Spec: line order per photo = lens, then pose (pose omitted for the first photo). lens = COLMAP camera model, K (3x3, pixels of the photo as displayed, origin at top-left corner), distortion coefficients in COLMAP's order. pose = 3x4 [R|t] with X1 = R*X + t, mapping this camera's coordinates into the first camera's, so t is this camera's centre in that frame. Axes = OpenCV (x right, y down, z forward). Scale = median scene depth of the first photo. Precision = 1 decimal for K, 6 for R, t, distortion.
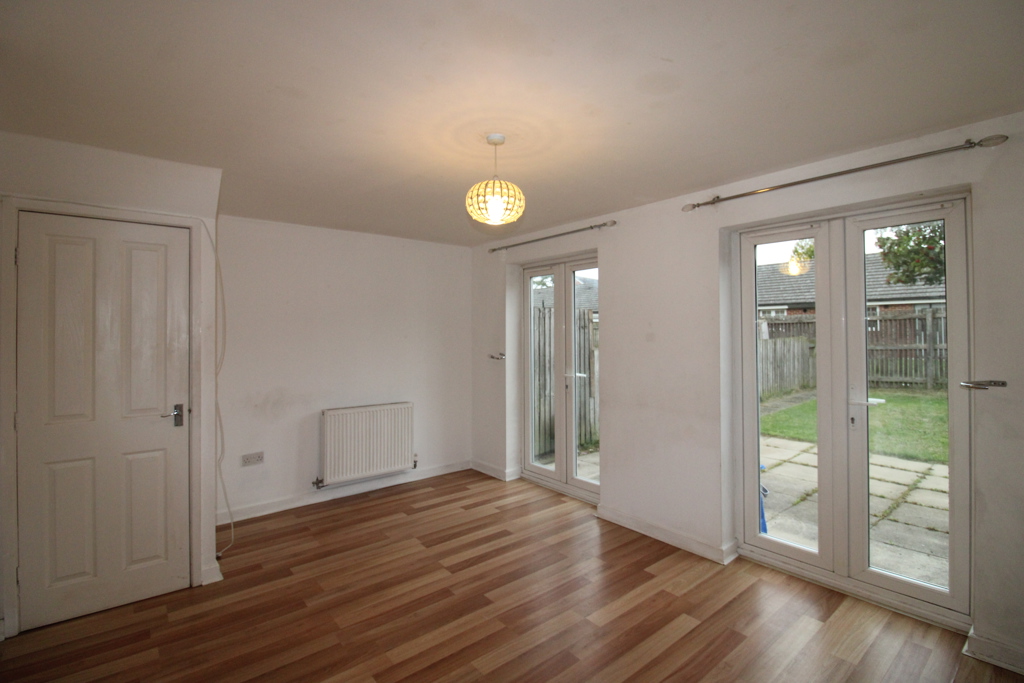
lens RADIAL K [[474.5, 0, 513.4], [0, 474.5, 327.4], [0, 0, 1]] dist [0.001807, -0.012227]
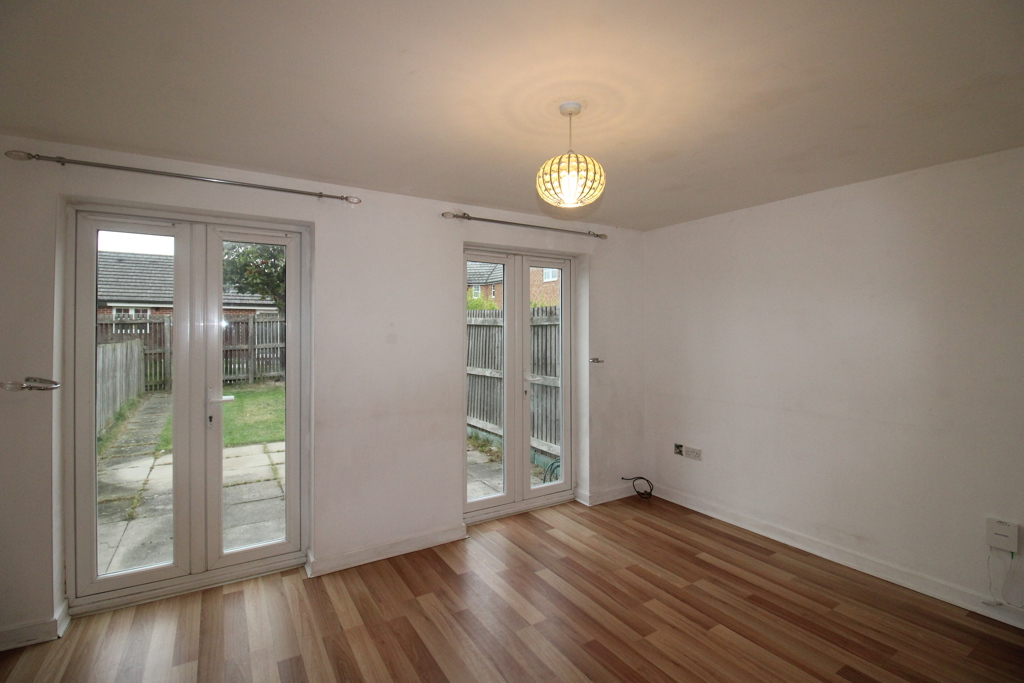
lens RADIAL K [[474.5, 0, 513.4], [0, 474.5, 327.4], [0, 0, 1]] dist [0.001807, -0.012227]
pose [[0.134488, 0.014785, 0.990805, -0.193607], [-0.008926, 0.999866, -0.013709, 0.003036], [-0.990875, -0.007000, 0.134602, 0.211324]]
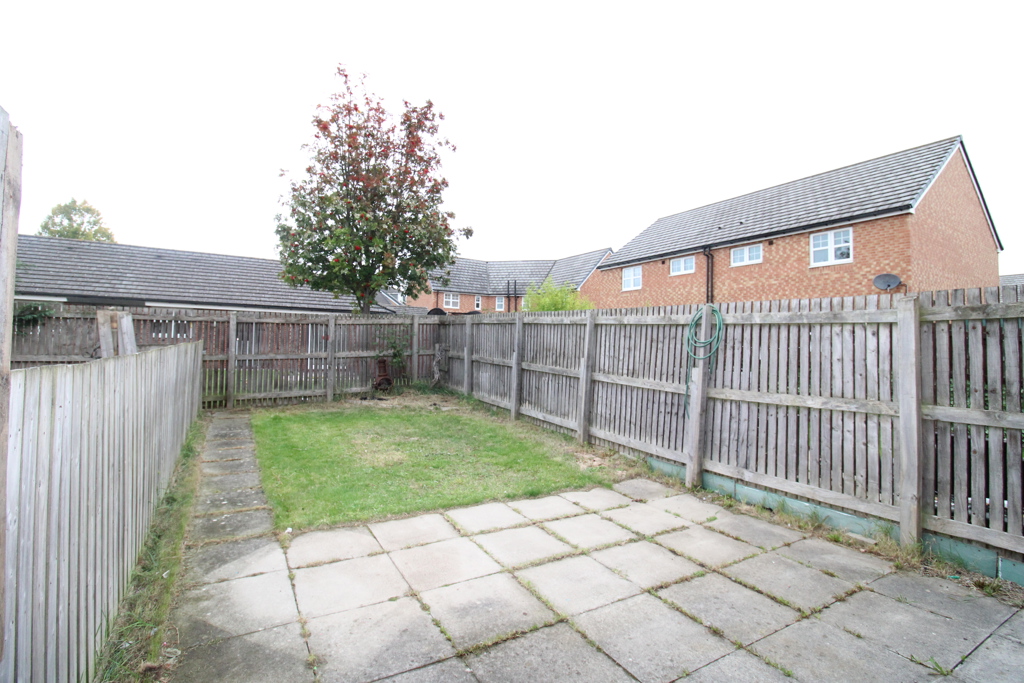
lens RADIAL K [[474.5, 0, 513.4], [0, 474.5, 327.4], [0, 0, 1]] dist [0.001807, -0.012227]
pose [[0.159515, 0.053314, 0.985755, 0.023720], [-0.030200, 0.998337, -0.049107, 0.022133], [-0.986733, -0.021936, 0.160860, 0.518560]]
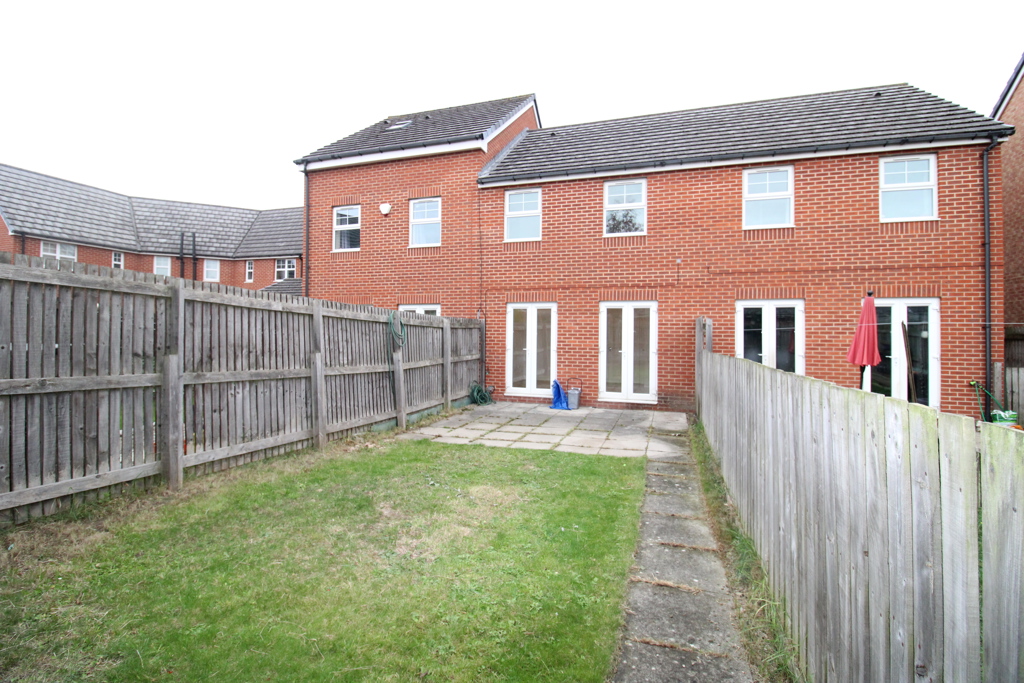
lens RADIAL K [[474.5, 0, 513.4], [0, 474.5, 327.4], [0, 0, 1]] dist [0.001807, -0.012227]
pose [[-0.847058, -0.006967, -0.531455, 0.780065], [0.001944, 0.999867, -0.016207, 0.007954], [0.531498, -0.014762, -0.846931, 1.138376]]
